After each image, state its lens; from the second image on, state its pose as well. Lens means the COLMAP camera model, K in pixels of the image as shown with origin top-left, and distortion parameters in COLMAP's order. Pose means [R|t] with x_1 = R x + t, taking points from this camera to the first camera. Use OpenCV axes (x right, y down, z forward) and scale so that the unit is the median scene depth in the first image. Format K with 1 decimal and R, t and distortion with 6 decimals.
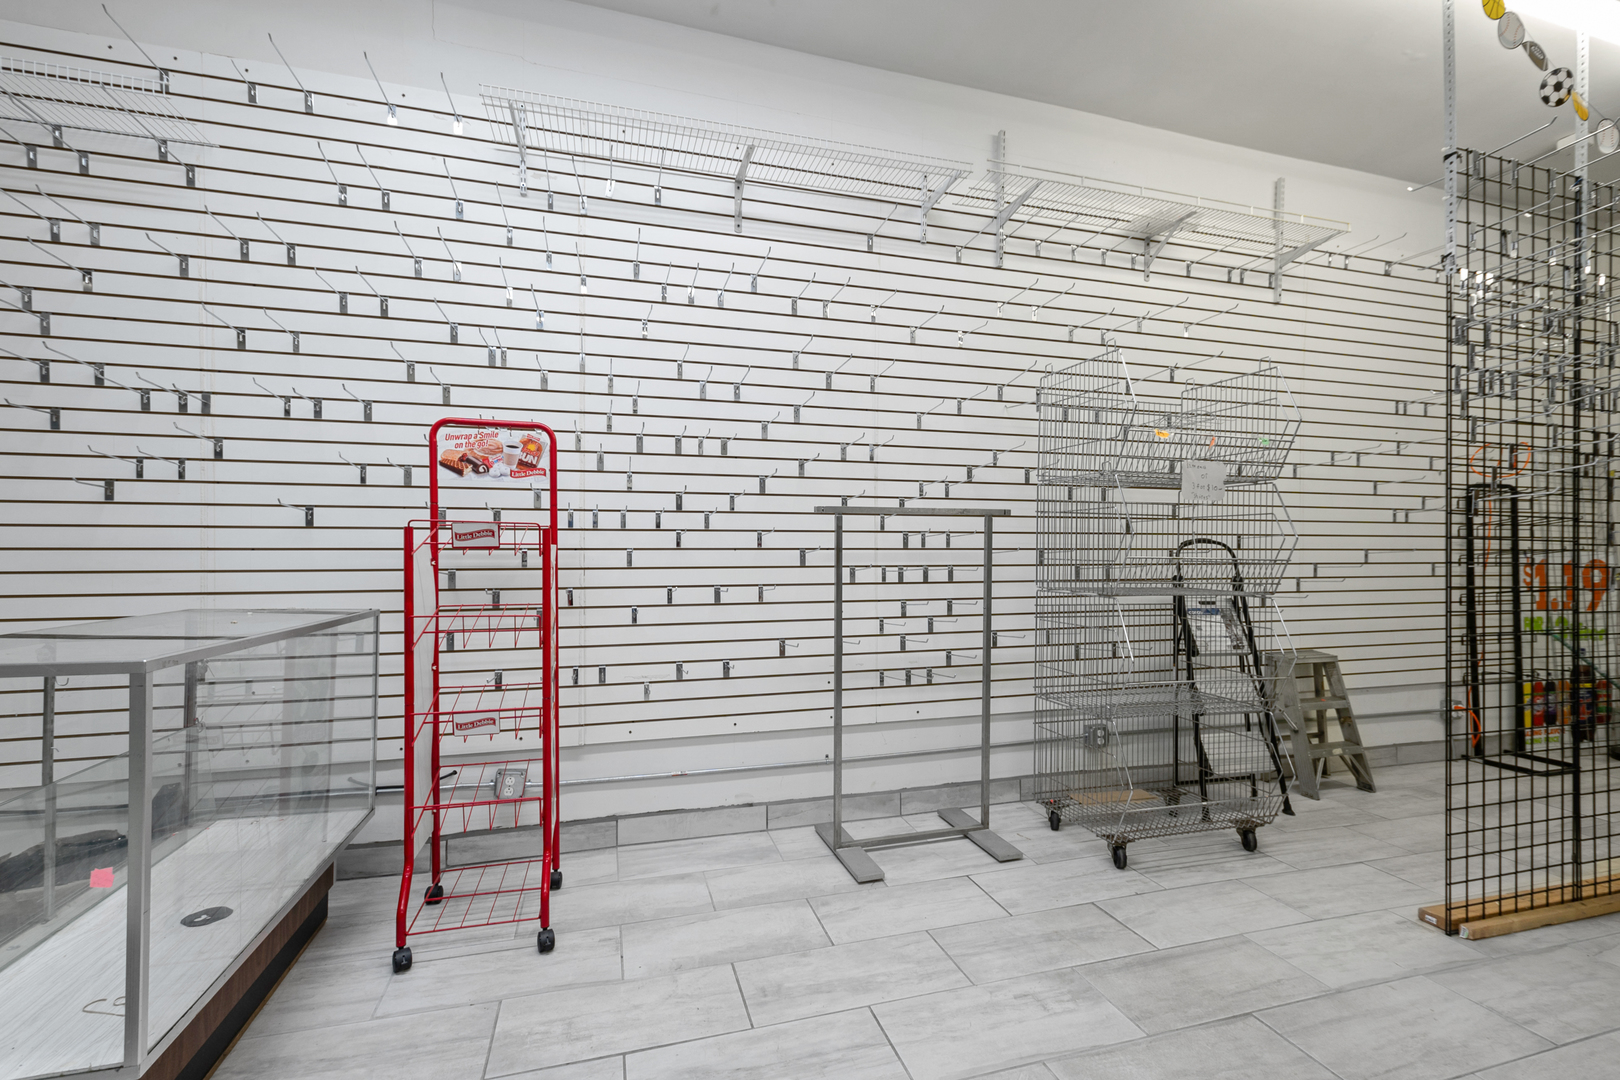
lens RADIAL K [[699.5, 0, 805.1], [0, 699.5, 544.4], [0, 0, 1]] dist [-0.004469, -0.001674]
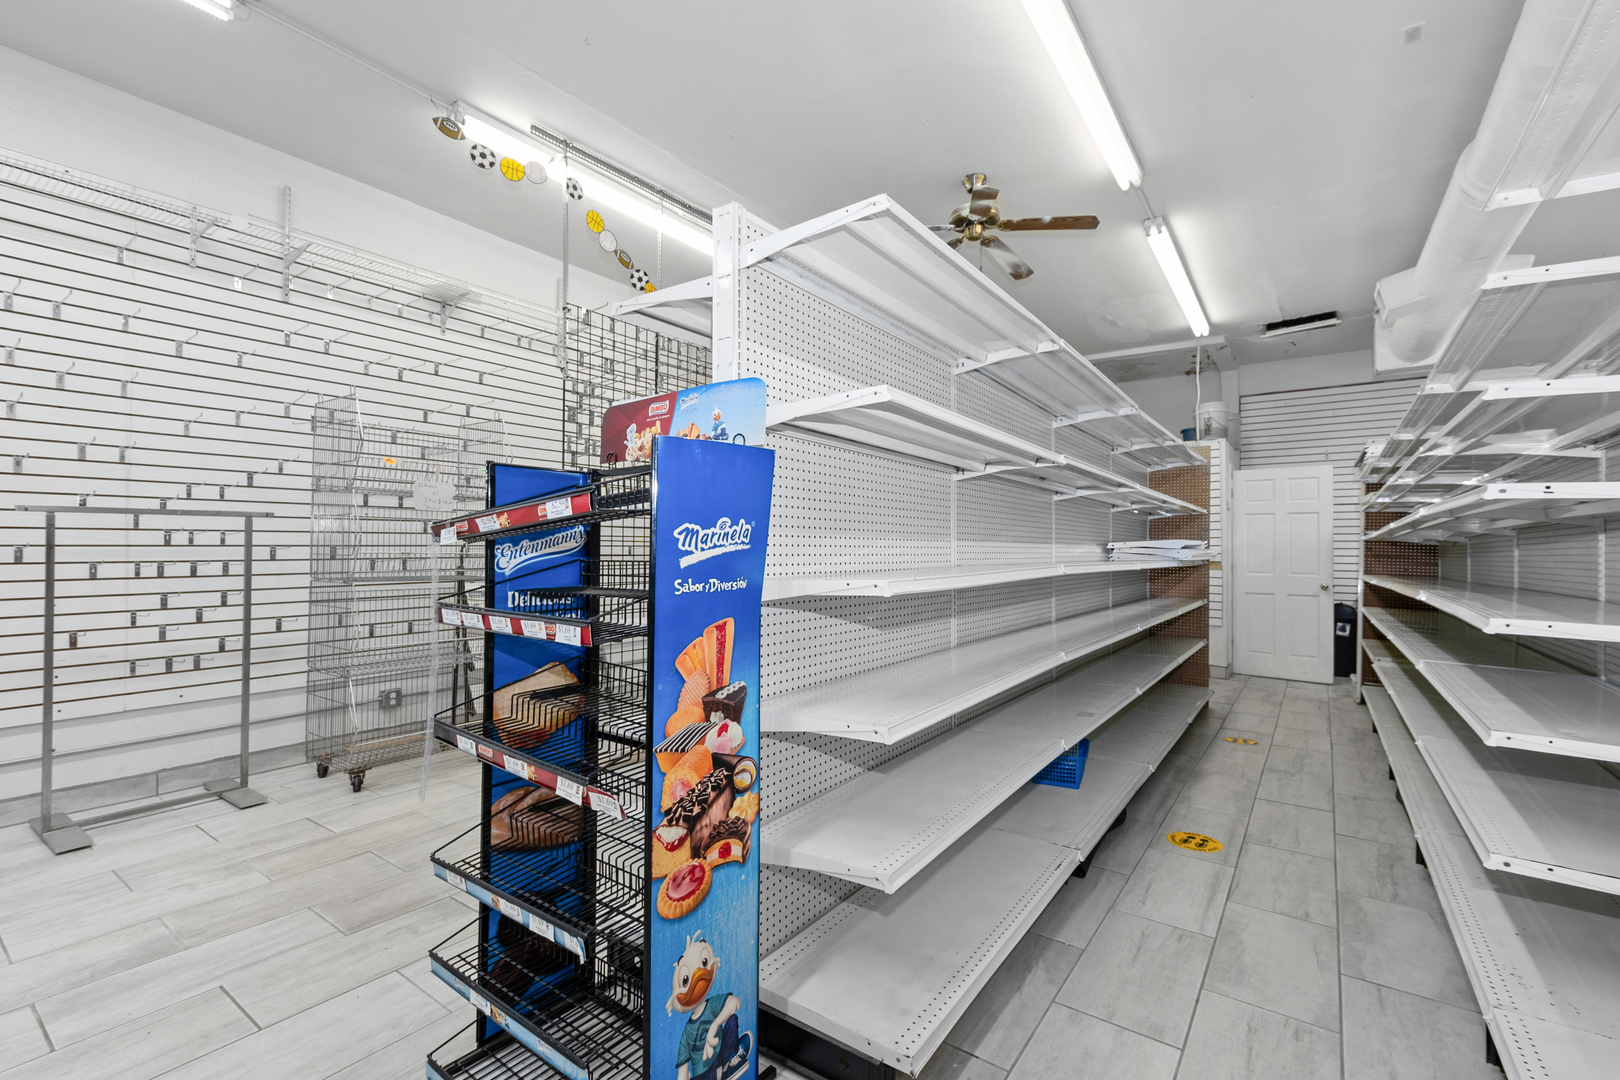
lens RADIAL K [[699.5, 0, 821.2], [0, 699.5, 535.9], [0, 0, 1]] dist [-0.004469, -0.001674]
pose [[0.776784, 0.010530, 0.629679, 0.254456], [-0.007052, 0.999943, -0.008023, -0.006993], [-0.629728, 0.001792, 0.776814, -0.470303]]
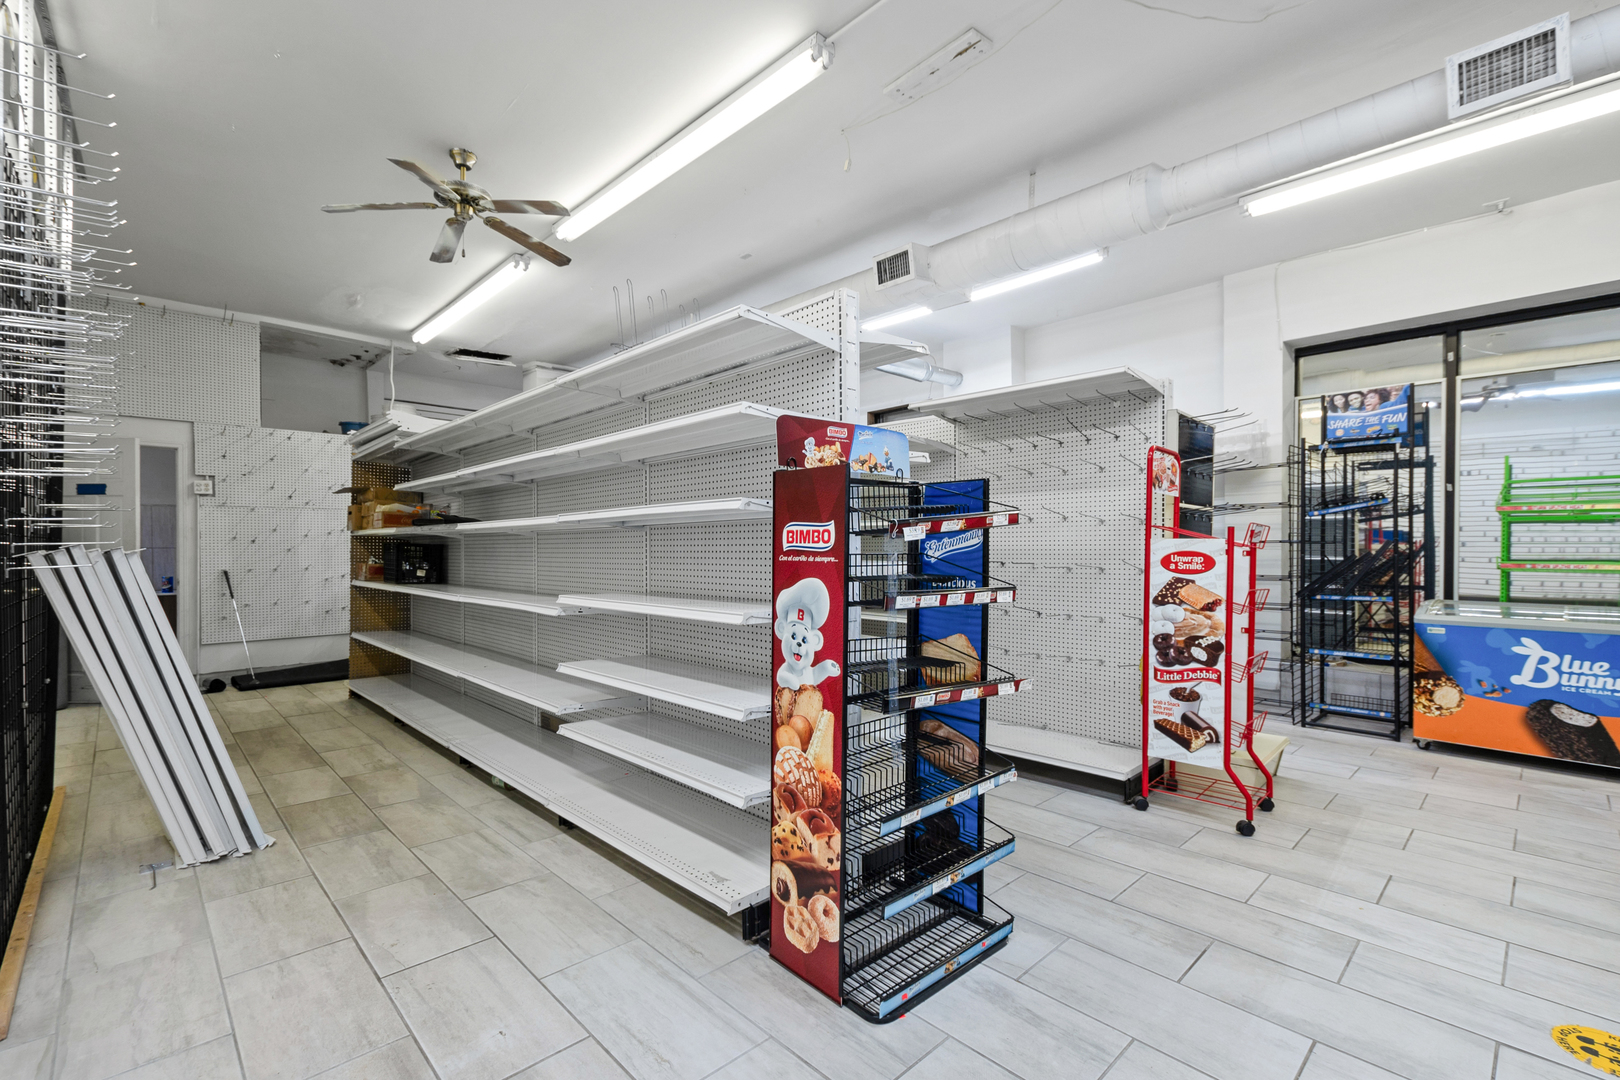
lens RADIAL K [[699.5, 0, 817.6], [0, 699.5, 549.3], [0, 0, 1]] dist [-0.004469, -0.001674]
pose [[-0.479049, -0.006933, 0.877761, -0.586024], [-0.014040, 0.999901, 0.000235, 0.022845], [-0.877676, -0.012211, -0.479099, 1.551869]]
